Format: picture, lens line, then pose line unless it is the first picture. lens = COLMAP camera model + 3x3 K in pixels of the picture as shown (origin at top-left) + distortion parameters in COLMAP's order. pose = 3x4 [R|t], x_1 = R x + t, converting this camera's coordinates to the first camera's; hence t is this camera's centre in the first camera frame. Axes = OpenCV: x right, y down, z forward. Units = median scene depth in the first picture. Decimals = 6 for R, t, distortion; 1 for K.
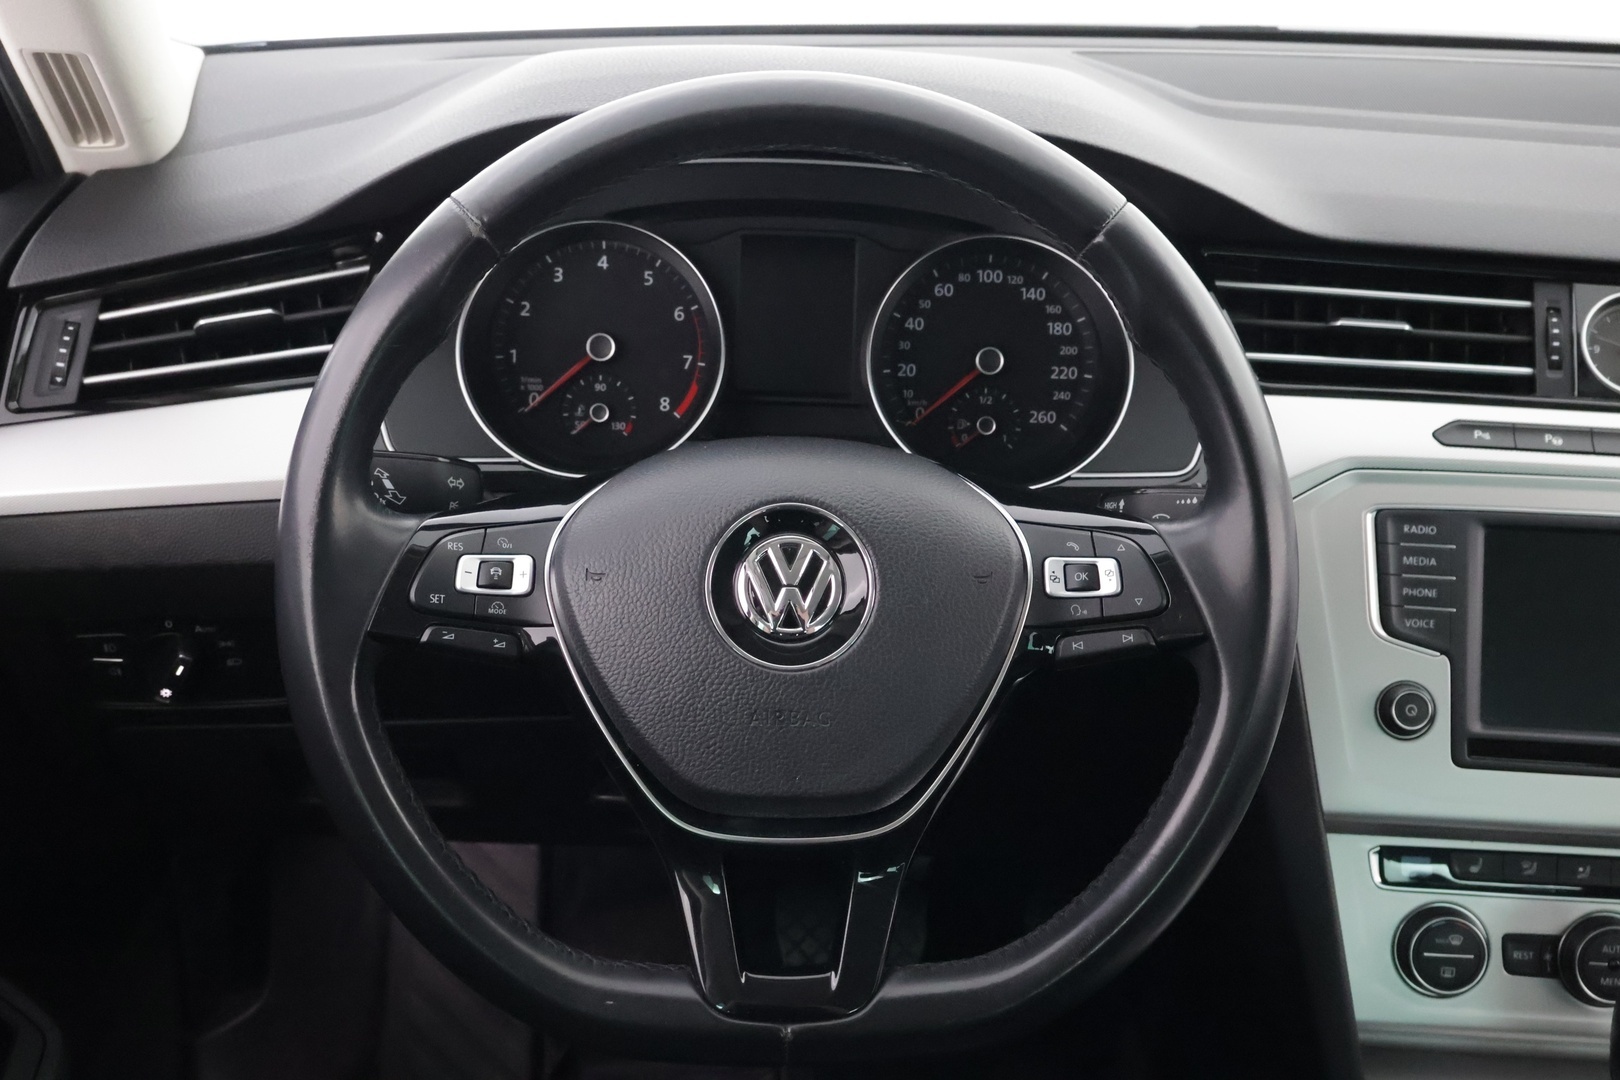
lens RADIAL K [[2197.6, 0, 810.0], [0, 2197.6, 540.0], [0, 0, 1]] dist [0.012847, -0.011971]
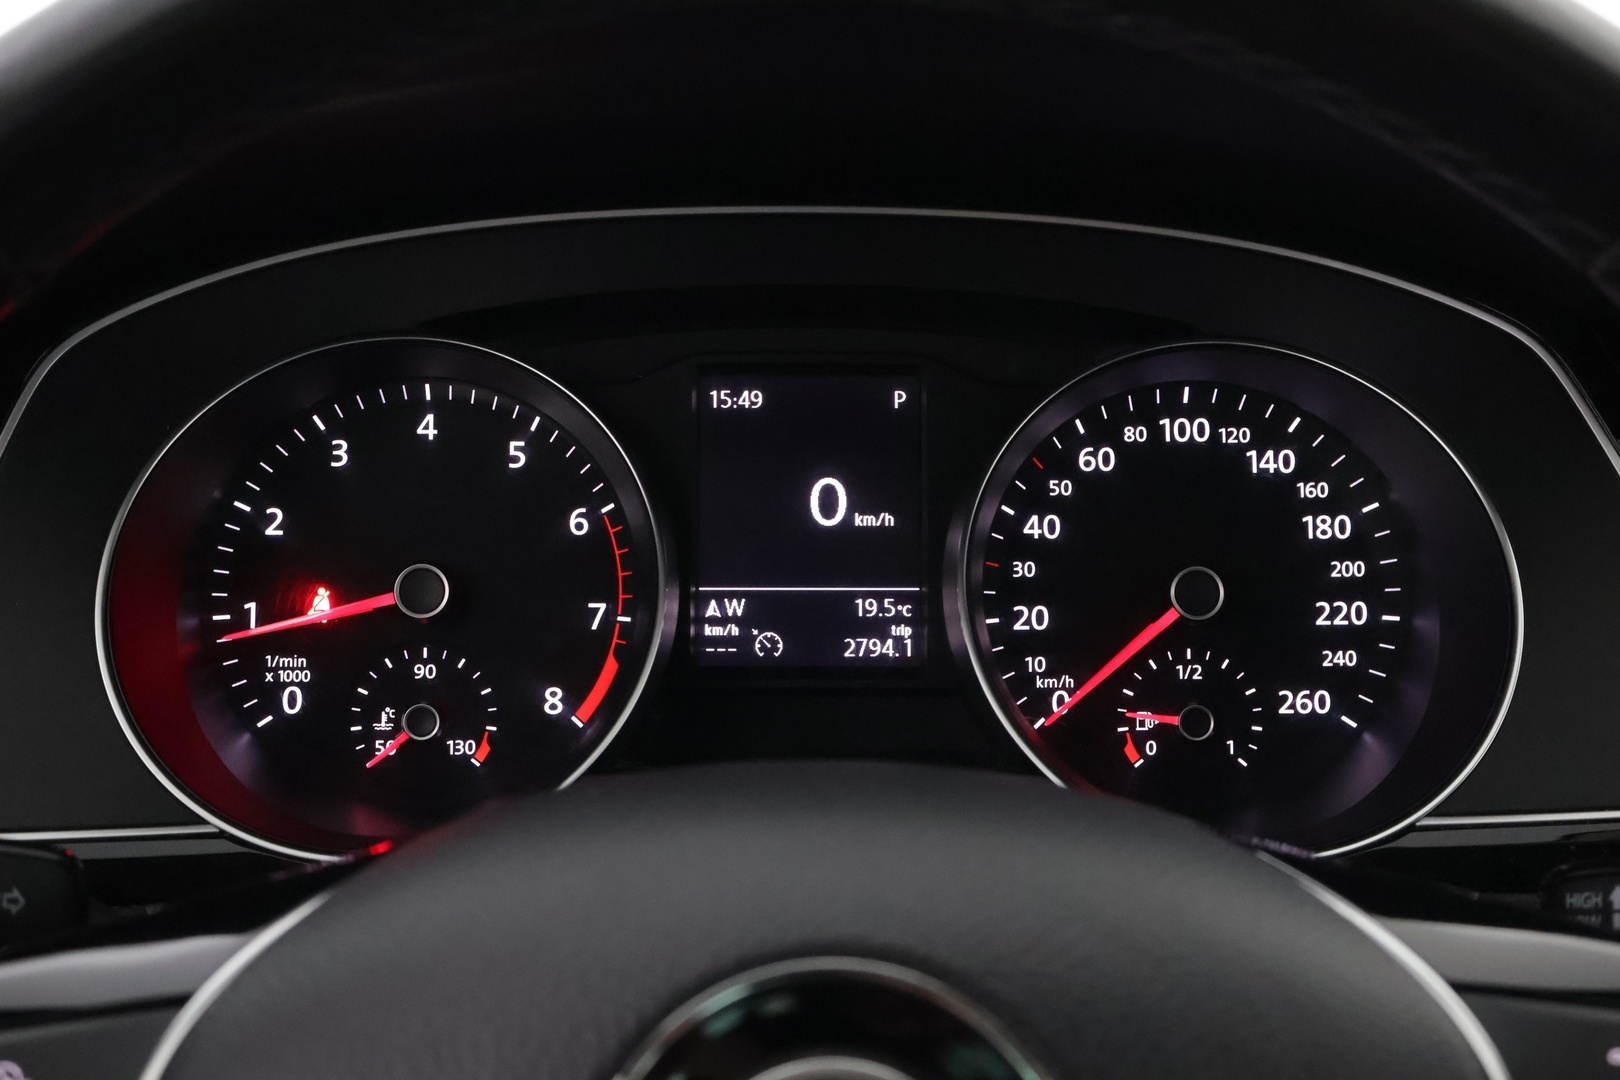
lens RADIAL K [[2197.6, 0, 810.0], [0, 2197.6, 540.0], [0, 0, 1]] dist [0.012847, -0.011971]
pose [[0.999457, -0.032960, 0.000526, -0.006530], [0.032701, 0.989346, -0.141860, -0.024977], [0.004155, 0.141800, 0.989887, 0.497611]]
